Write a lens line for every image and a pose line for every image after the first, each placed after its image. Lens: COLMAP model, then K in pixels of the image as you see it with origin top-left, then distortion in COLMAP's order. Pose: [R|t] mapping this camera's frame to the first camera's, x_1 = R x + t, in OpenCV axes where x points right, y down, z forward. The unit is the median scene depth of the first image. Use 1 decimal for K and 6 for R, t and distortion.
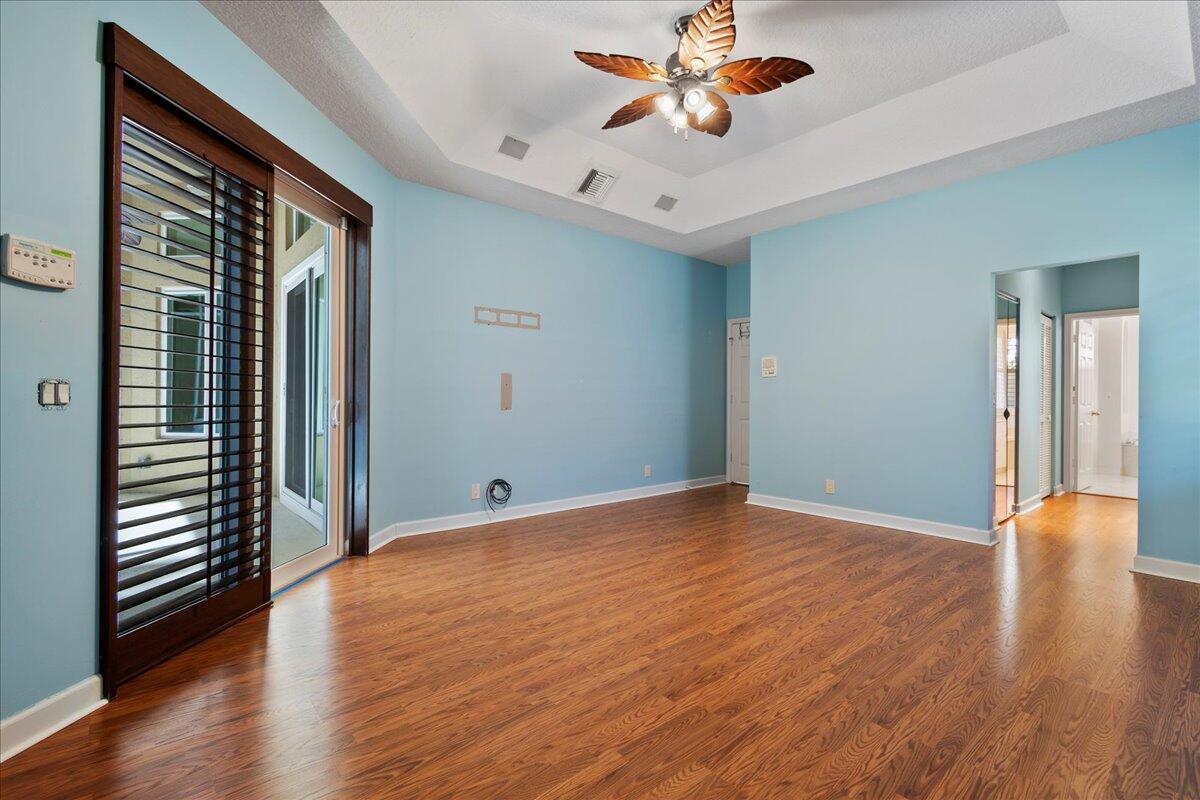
lens RADIAL K [[556.2, 0, 602.8], [0, 556.2, 393.6], [0, 0, 1]] dist [0.002166, 0.000663]
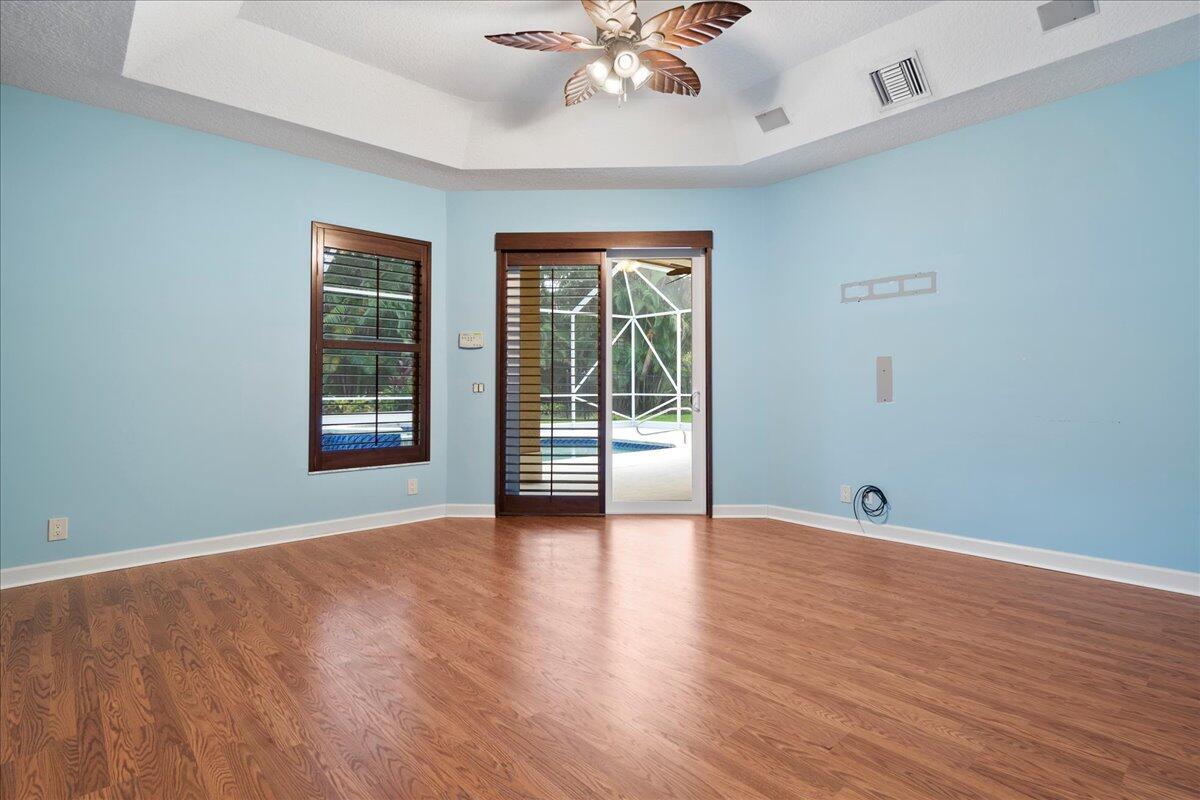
lens RADIAL K [[584.3, 0, 602.3], [0, 584.3, 375.8], [0, 0, 1]] dist [-0.001023, -0.000817]
pose [[0.023249, -0.029079, -0.999307, 1.101230], [0.012554, 0.999507, -0.028793, 0.017855], [0.999651, -0.011876, 0.023602, 0.947792]]
